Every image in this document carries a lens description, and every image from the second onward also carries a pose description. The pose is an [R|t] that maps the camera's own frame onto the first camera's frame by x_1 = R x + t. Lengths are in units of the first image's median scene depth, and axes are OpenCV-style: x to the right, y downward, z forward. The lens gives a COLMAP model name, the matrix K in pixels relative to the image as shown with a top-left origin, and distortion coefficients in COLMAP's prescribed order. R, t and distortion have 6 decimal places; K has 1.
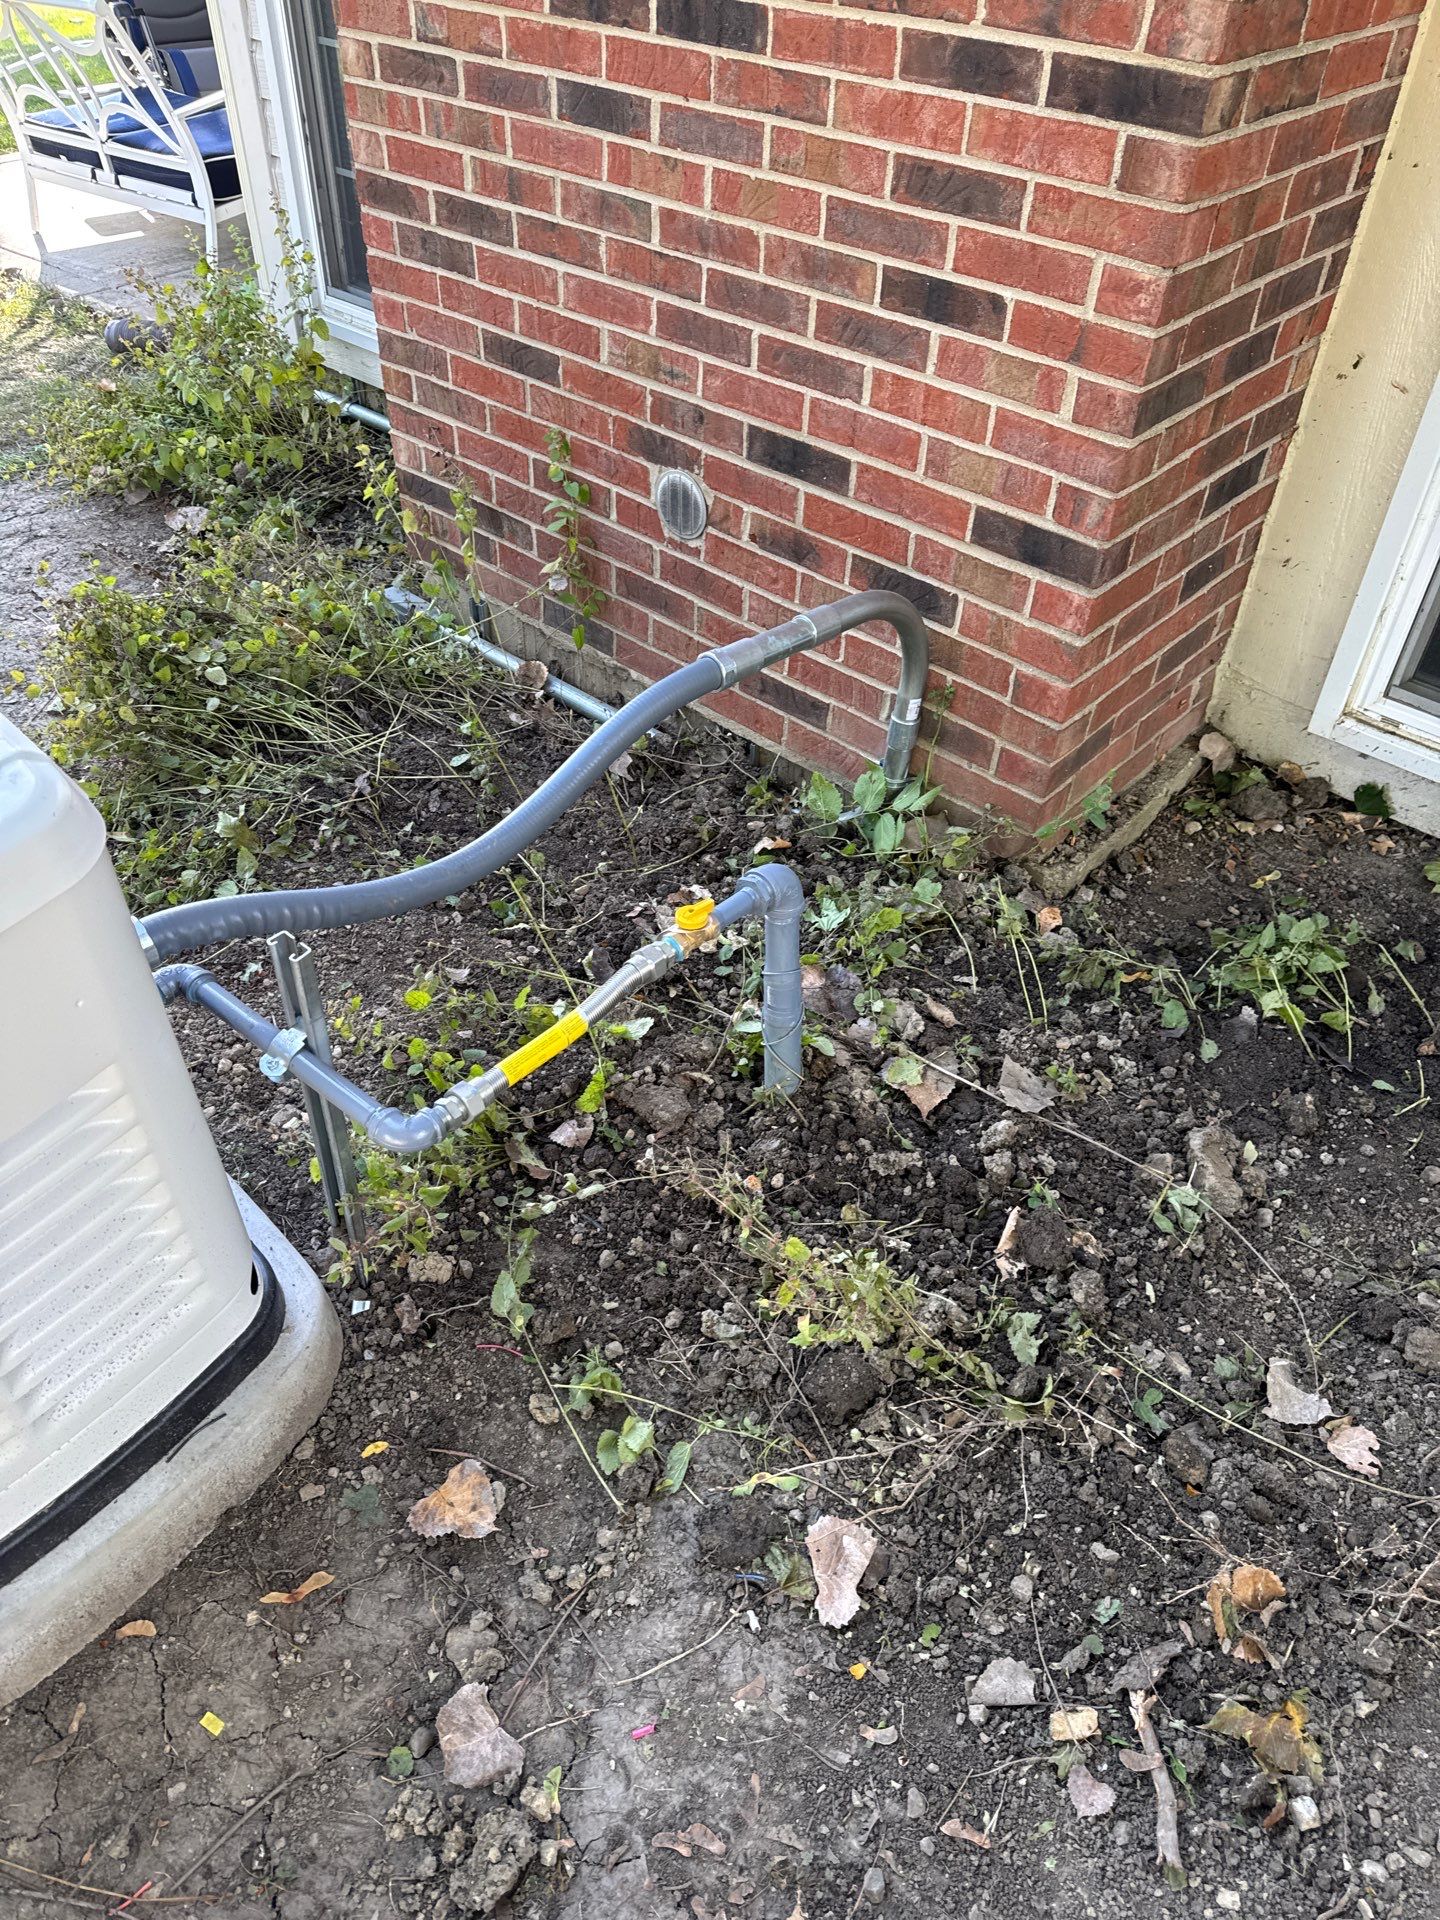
lens RADIAL K [[1371.1, 0, 712.6], [0, 1371.1, 966.4], [0, 0, 1]] dist [0.025941, -0.034405]
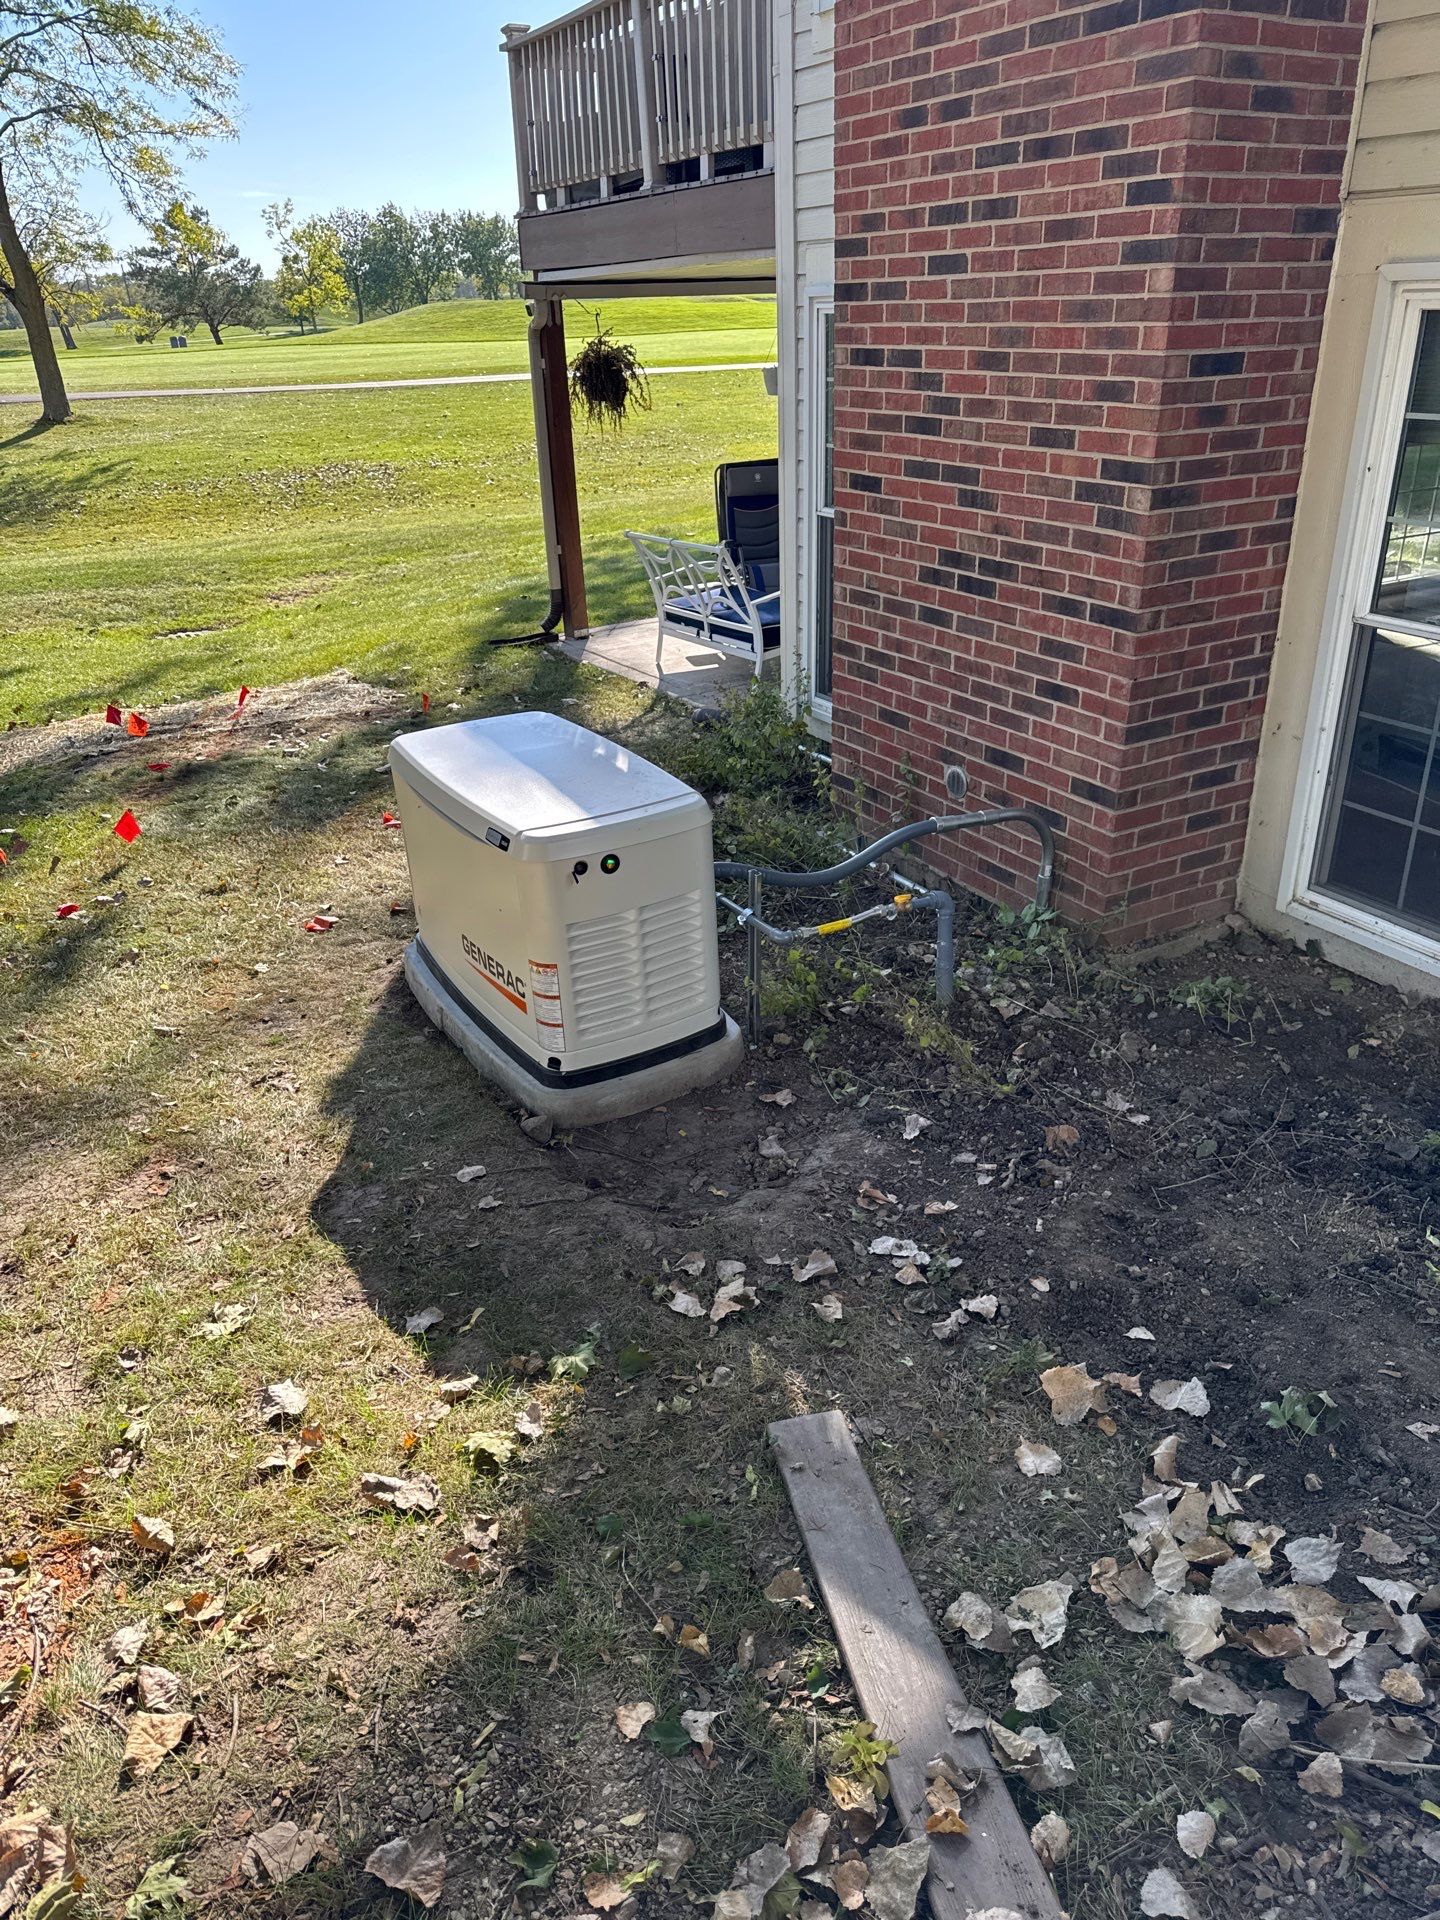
lens RADIAL K [[1370.9, 0, 720.0], [0, 1370.9, 960.0], [0, 0, 1]] dist [0.193253, -0.473676]
pose [[0.945677, 0.091603, -0.311936, 0.329327], [-0.176466, 0.950469, -0.255867, 0.543417], [0.273047, 0.297014, 0.915001, -0.983142]]
